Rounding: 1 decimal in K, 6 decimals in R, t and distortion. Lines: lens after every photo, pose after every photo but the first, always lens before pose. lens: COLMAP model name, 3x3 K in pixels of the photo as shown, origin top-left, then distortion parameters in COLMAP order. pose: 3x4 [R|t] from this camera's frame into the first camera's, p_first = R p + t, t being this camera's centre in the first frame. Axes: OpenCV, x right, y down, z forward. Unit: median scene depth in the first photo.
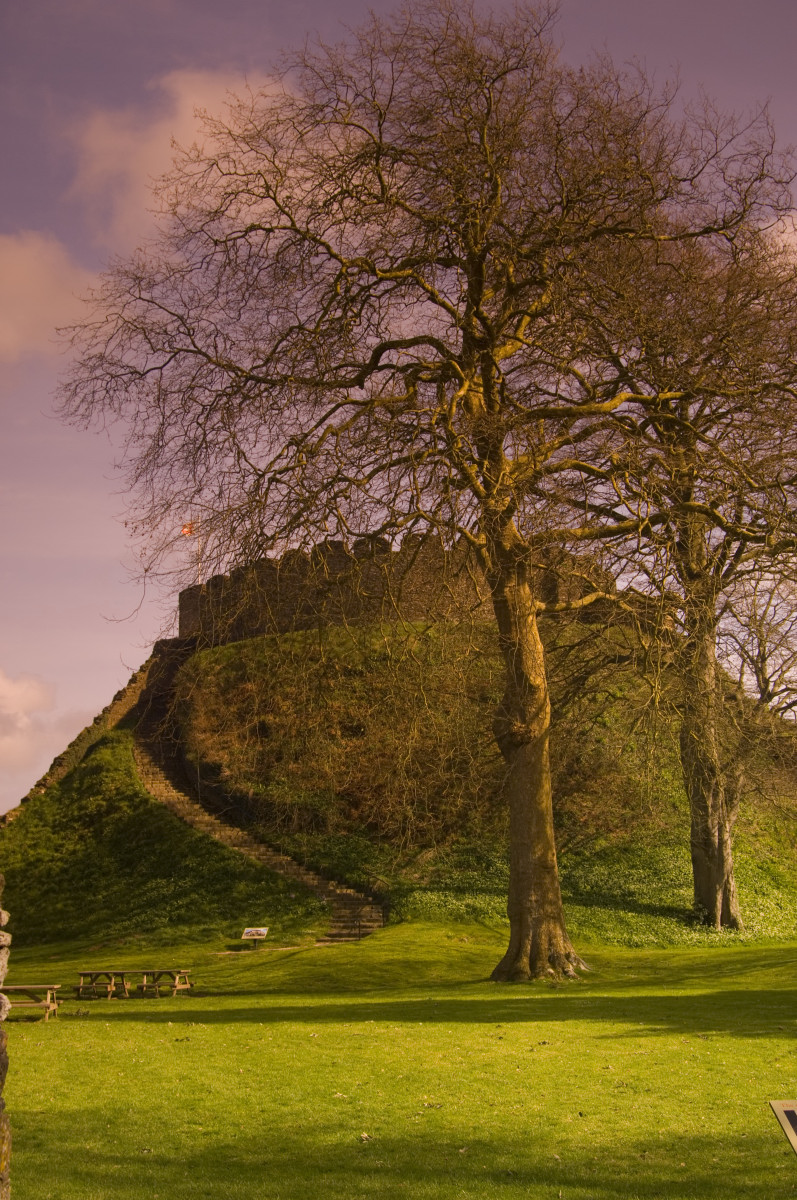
lens RADIAL K [[1470.6, 0, 398.5], [0, 1470.6, 600.0], [0, 0, 1]] dist [-0.129515, 0.128765]
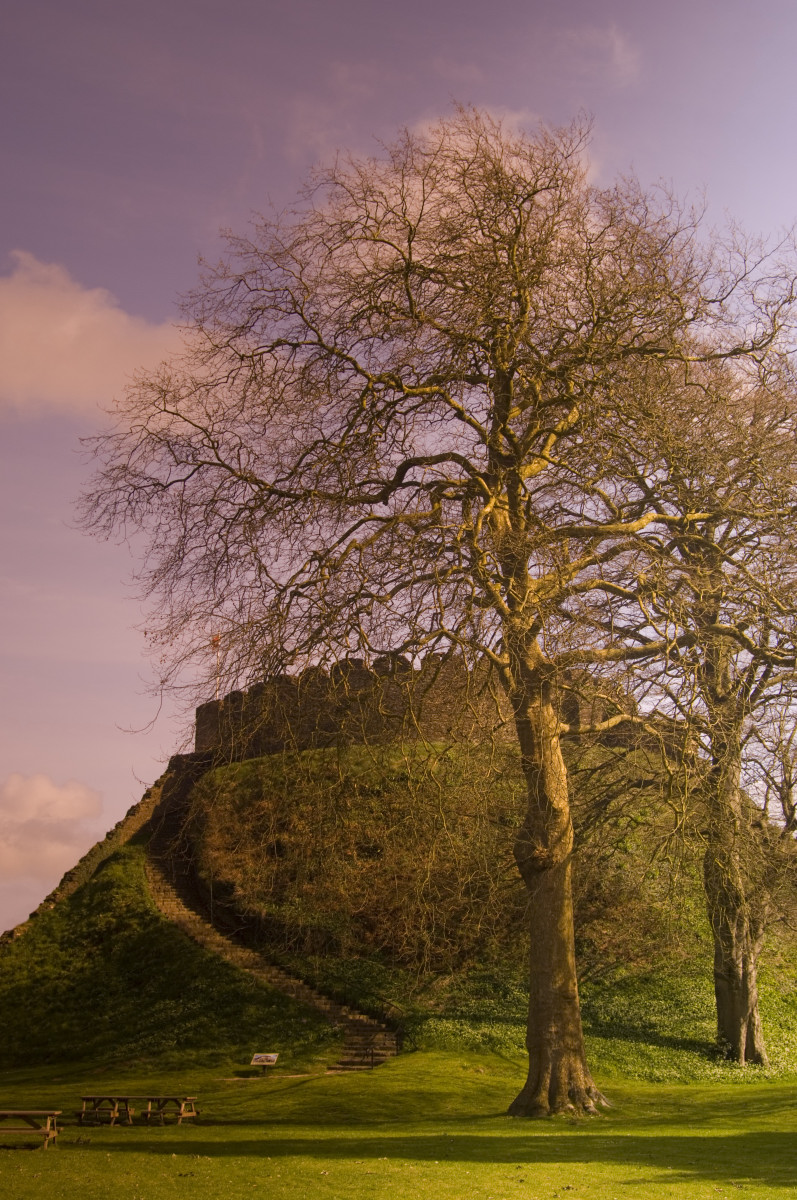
lens RADIAL K [[1470.6, 0, 398.5], [0, 1470.6, 600.0], [0, 0, 1]] dist [-0.129515, 0.128765]
pose [[0.999751, 0.018029, -0.013125, -0.001981], [-0.019039, 0.996502, -0.081369, 0.000724], [0.011613, 0.081598, 0.996598, 0.012835]]
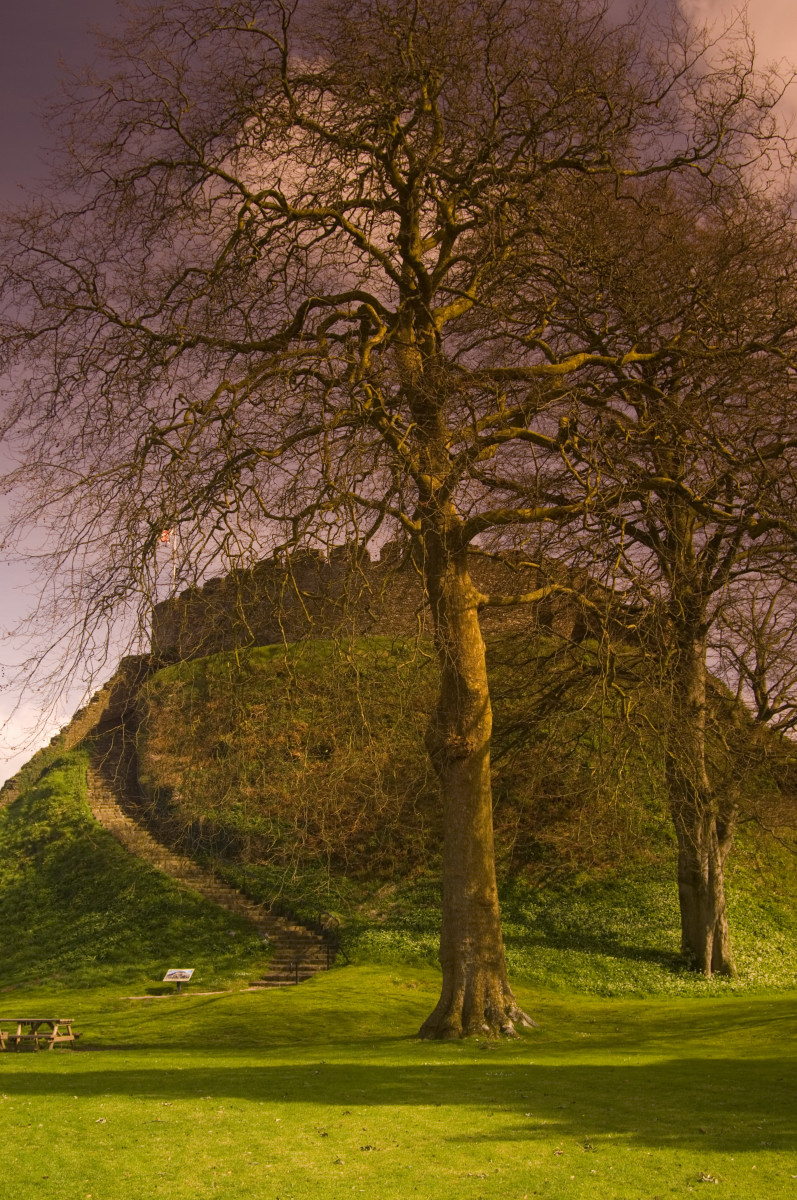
lens RADIAL K [[1470.6, 0, 398.5], [0, 1470.6, 600.0], [0, 0, 1]] dist [-0.129515, 0.128765]
pose [[0.999703, 0.004331, -0.023978, 0.053594], [-0.004886, 0.999720, -0.023165, 0.019739], [0.023871, 0.023275, 0.999444, 0.111530]]
